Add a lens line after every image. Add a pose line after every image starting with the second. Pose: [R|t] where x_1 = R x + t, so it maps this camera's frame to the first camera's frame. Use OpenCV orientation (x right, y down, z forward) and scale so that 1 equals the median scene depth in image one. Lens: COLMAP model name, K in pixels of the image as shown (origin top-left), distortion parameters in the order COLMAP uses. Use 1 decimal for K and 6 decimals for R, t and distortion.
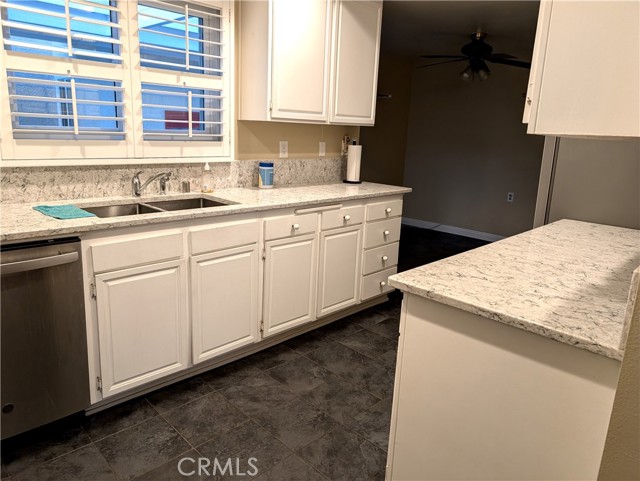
lens RADIAL K [[461.1, 0, 313.6], [0, 461.1, 236.1], [0, 0, 1]] dist [0.021713, -0.016857]
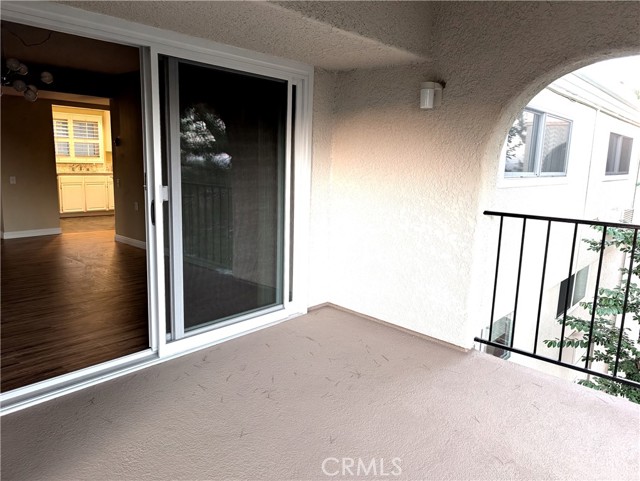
lens RADIAL K [[461.1, 0, 319.2], [0, 461.1, 240.3], [0, 0, 1]] dist [0.021713, -0.016857]
pose [[0.998679, -0.023264, 0.045811, 1.519114], [0.026161, 0.997628, -0.063674, 0.813389], [-0.044221, 0.064788, 0.996919, -2.991906]]
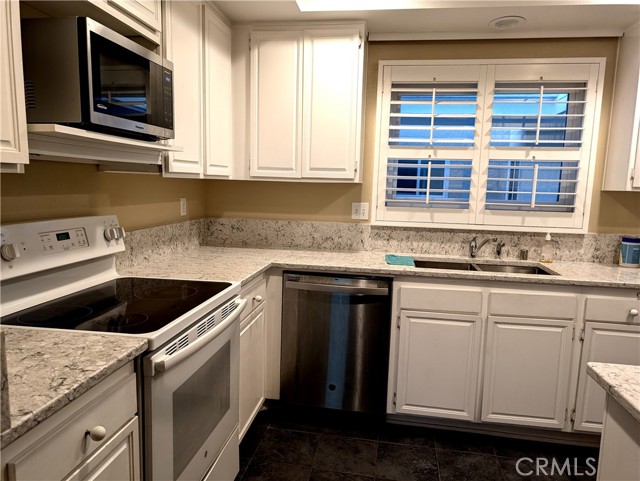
lens RADIAL K [[461.1, 0, 318.1], [0, 461.1, 247.3], [0, 0, 1]] dist [0.021713, -0.016857]
pose [[0.588939, 0.083394, -0.803863, 0.316819], [-0.189642, 0.981150, -0.037152, 0.003351], [0.785612, 0.174326, 0.593653, 0.025133]]
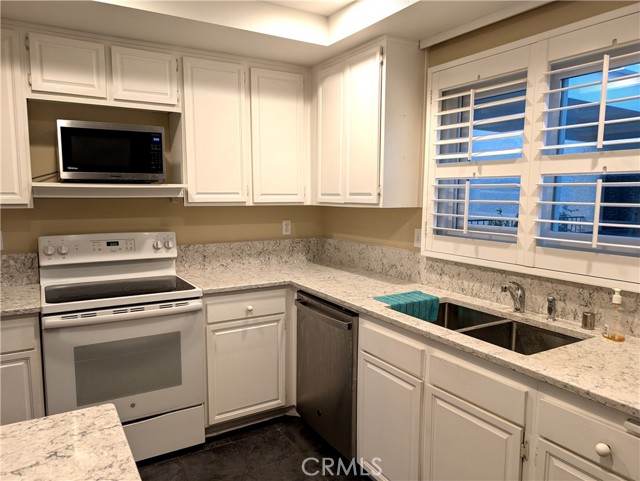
lens RADIAL K [[461.1, 0, 315.3], [0, 461.1, 244.3], [0, 0, 1]] dist [0.021713, -0.016857]
pose [[-0.248702, 0.063184, -0.966517, 0.503361], [-0.240929, 0.962470, 0.124915, -0.223101], [0.938137, 0.263929, -0.224146, 0.844858]]
